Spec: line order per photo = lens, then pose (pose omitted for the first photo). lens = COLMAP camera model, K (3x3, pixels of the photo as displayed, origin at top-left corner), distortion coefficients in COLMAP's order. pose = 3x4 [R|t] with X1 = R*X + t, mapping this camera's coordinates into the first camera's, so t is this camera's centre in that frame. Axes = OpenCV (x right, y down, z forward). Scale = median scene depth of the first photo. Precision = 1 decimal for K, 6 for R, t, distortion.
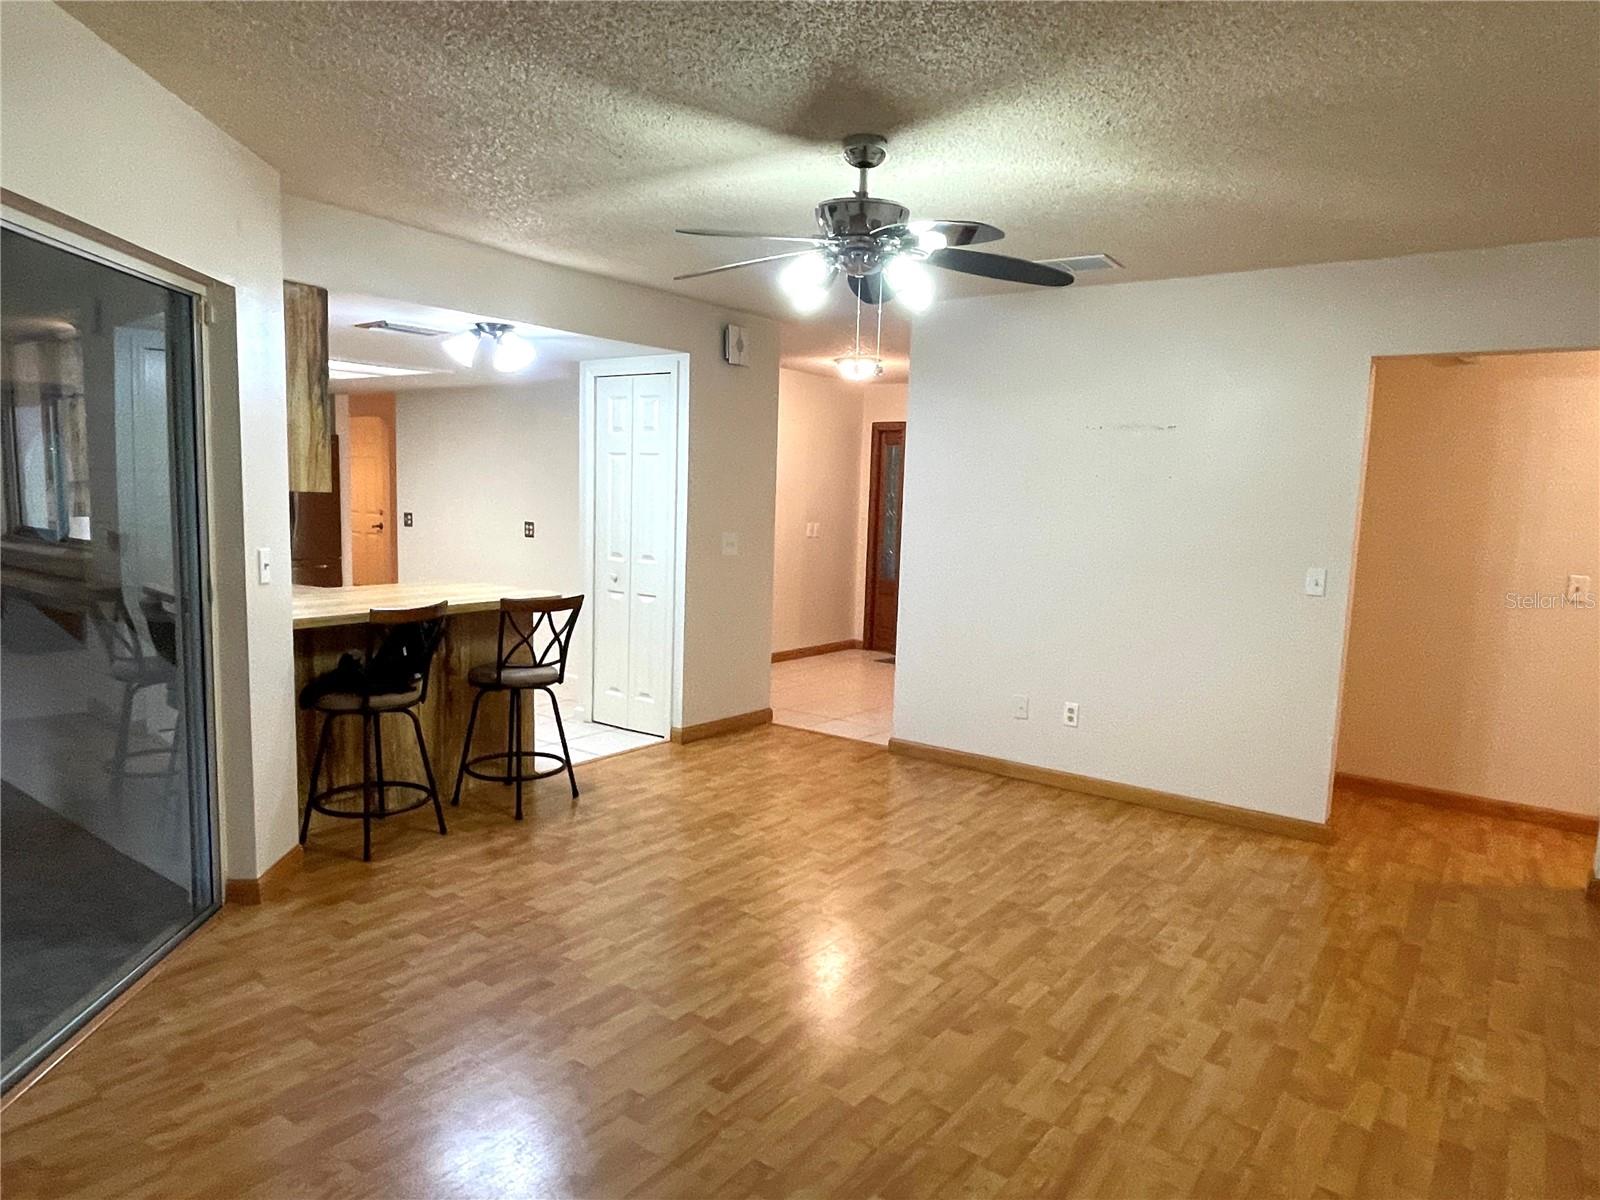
lens RADIAL K [[997.9, 0, 801.9], [0, 997.9, 617.0], [0, 0, 1]] dist [-0.002218, 0.003406]
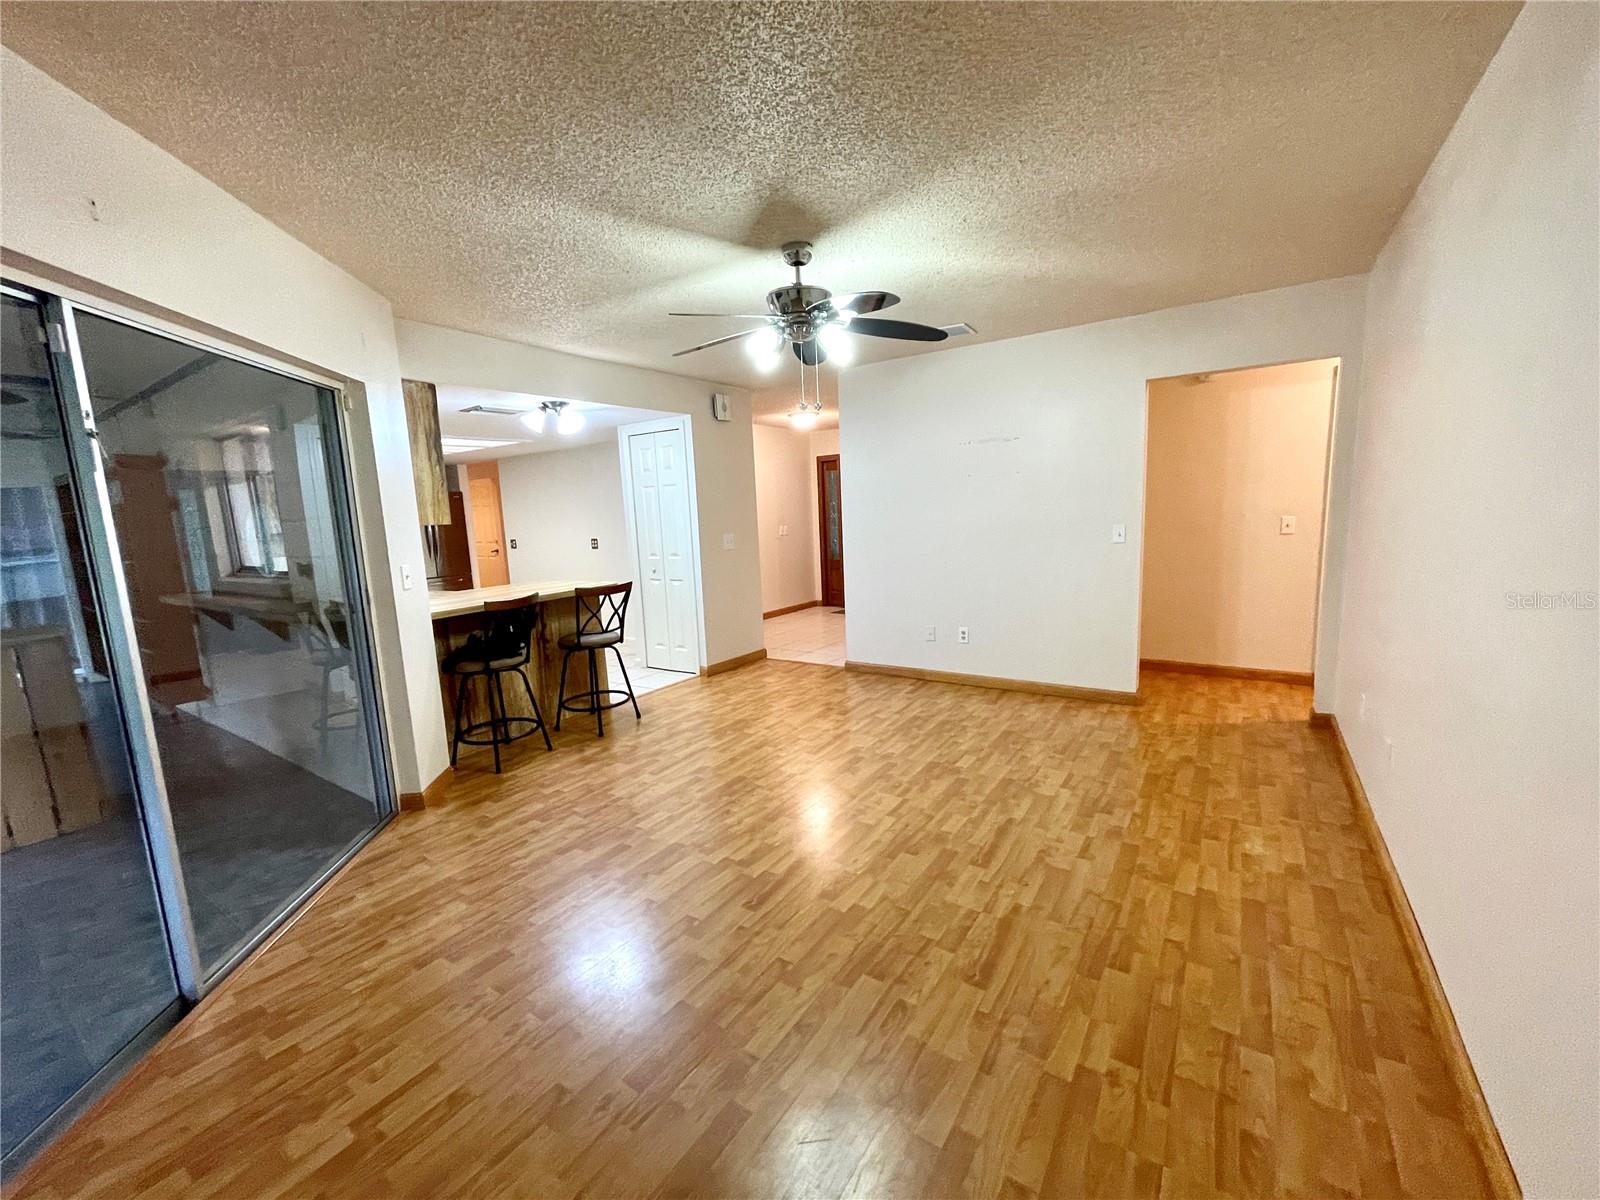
lens RADIAL K [[647.7, 0, 798.7], [0, 647.7, 603.3], [0, 0, 1]] dist [0.000701, -0.000381]
pose [[0.996324, -0.081797, 0.025445, -0.000145], [0.081213, 0.996427, 0.023205, 0.011014], [-0.027253, -0.021053, 0.999407, 0.049091]]
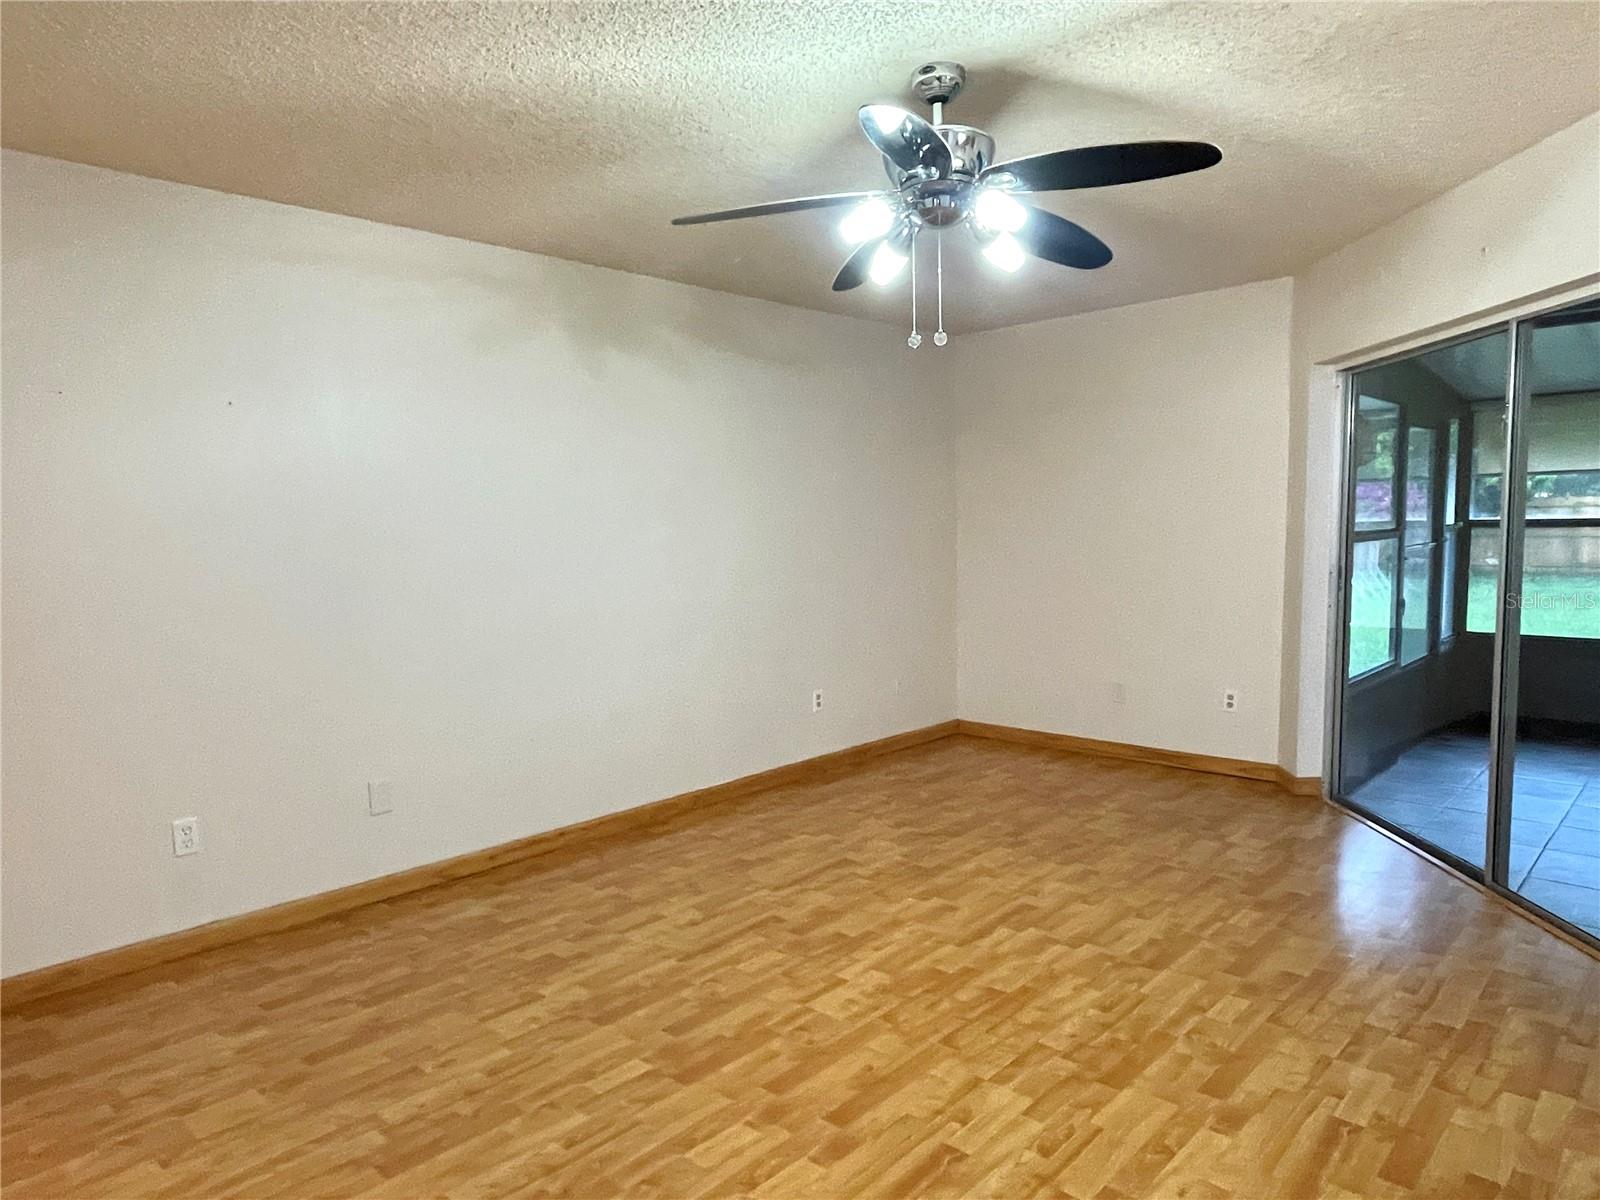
lens RADIAL K [[997.9, 0, 801.9], [0, 997.9, 617.0], [0, 0, 1]] dist [-0.002218, 0.003406]
pose [[-0.992607, -0.024414, 0.118888, 0.059866], [0.002133, 0.975898, 0.218216, -0.184346], [-0.121350, 0.216856, -0.968632, 1.709468]]
